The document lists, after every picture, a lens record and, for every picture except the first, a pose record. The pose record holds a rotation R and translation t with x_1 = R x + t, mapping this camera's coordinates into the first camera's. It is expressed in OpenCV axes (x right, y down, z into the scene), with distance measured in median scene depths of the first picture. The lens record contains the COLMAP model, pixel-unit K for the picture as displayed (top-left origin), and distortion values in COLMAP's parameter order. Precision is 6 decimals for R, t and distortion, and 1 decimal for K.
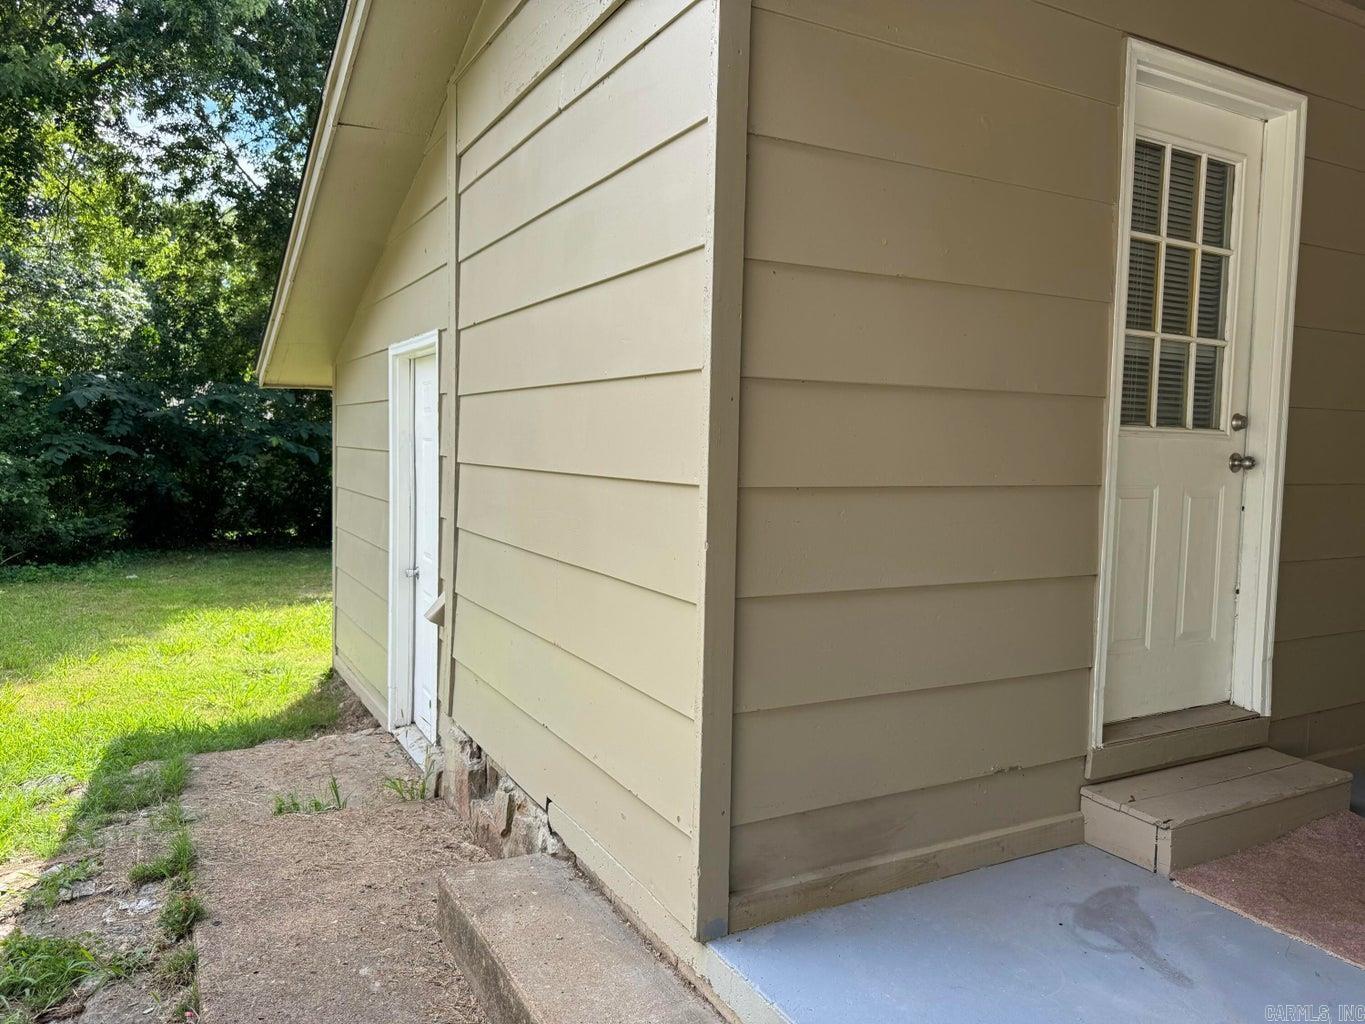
lens RADIAL K [[972.6, 0, 677.9], [0, 972.6, 516.5], [0, 0, 1]] dist [0.032846, -0.025765]
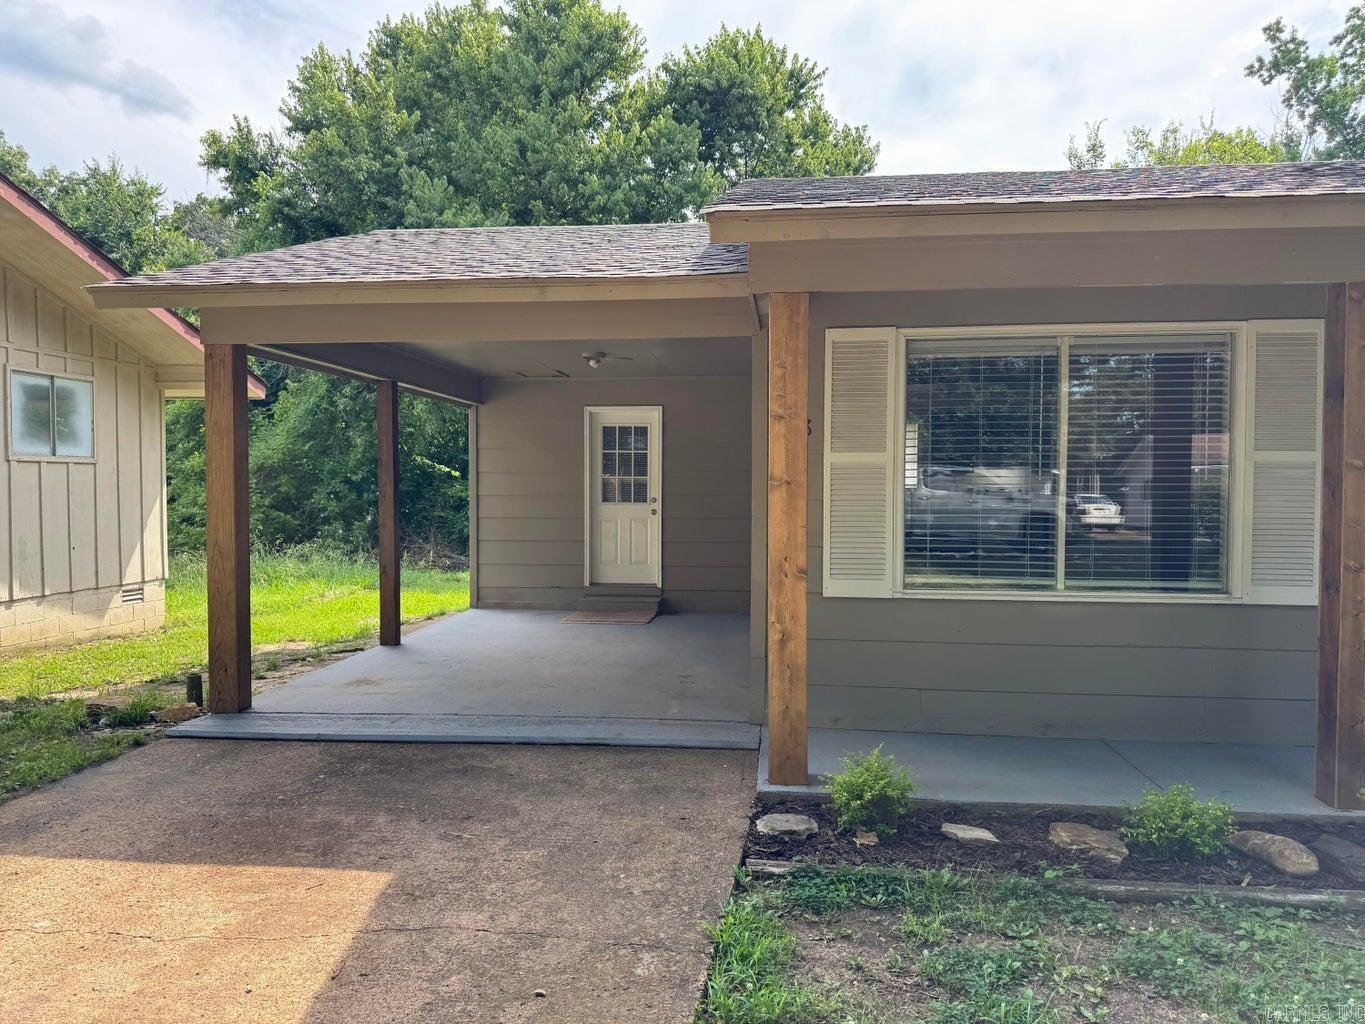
lens RADIAL K [[972.6, 0, 671.3], [0, 972.6, 520.5], [0, 0, 1]] dist [0.032846, -0.025765]
pose [[0.822505, 0.007073, -0.568714, 2.686045], [-0.022288, 0.999555, -0.019803, 0.042171], [0.568322, 0.028963, 0.822297, -1.829647]]
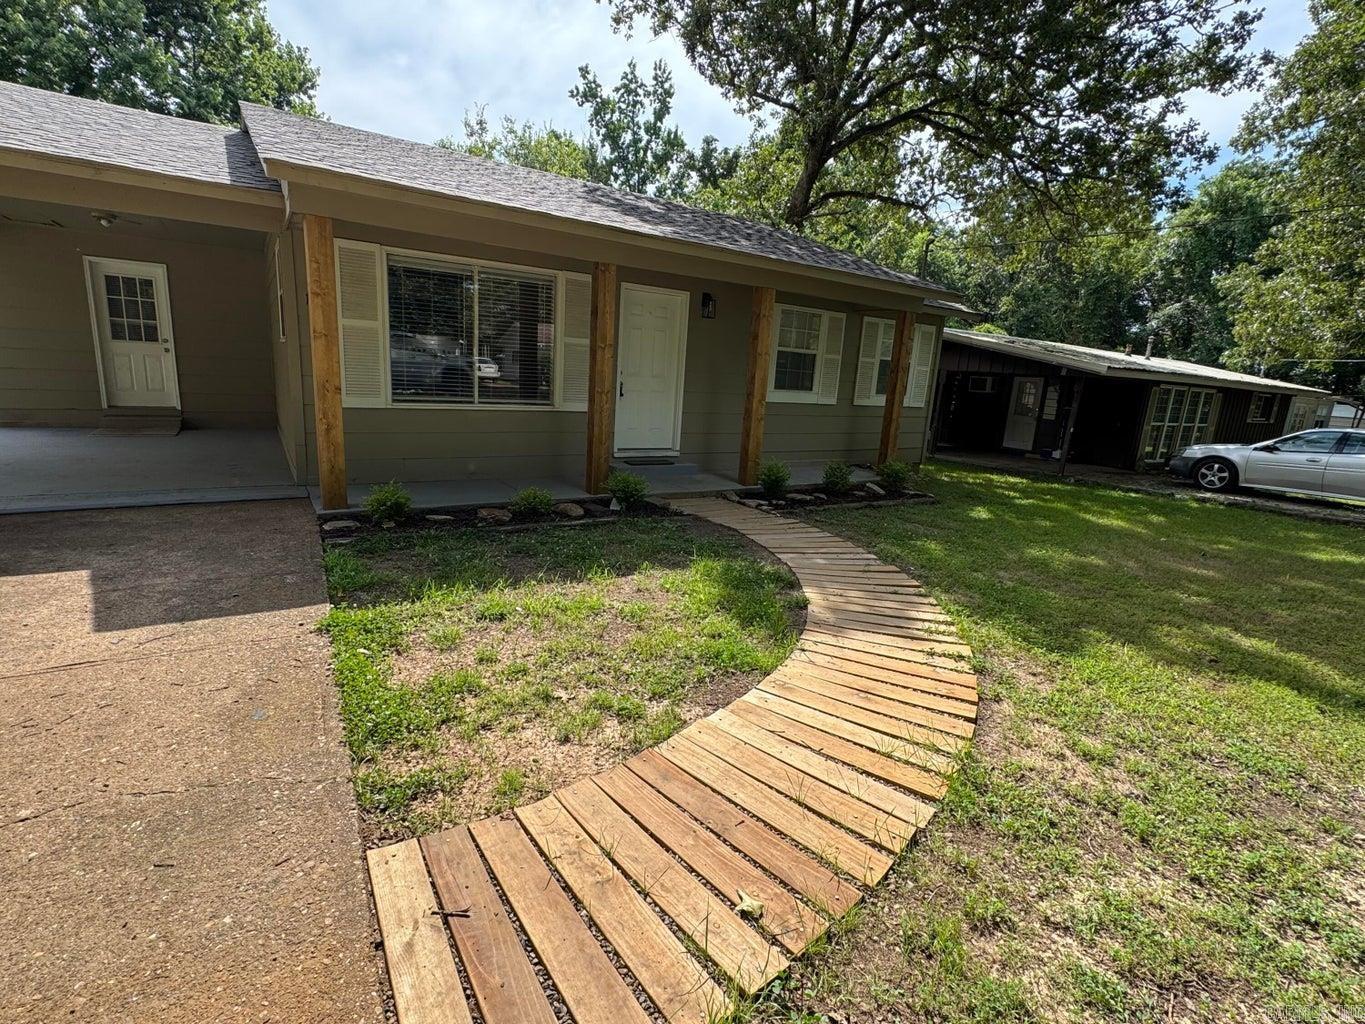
lens RADIAL K [[647.2, 0, 680.6], [0, 647.2, 509.3], [0, 0, 1]] dist [-0.012109, 0.002705]
pose [[0.994467, 0.028194, 0.101194, 2.745810], [-0.044415, 0.985821, 0.161818, 0.083326], [-0.095196, -0.165417, 0.981619, -2.287550]]
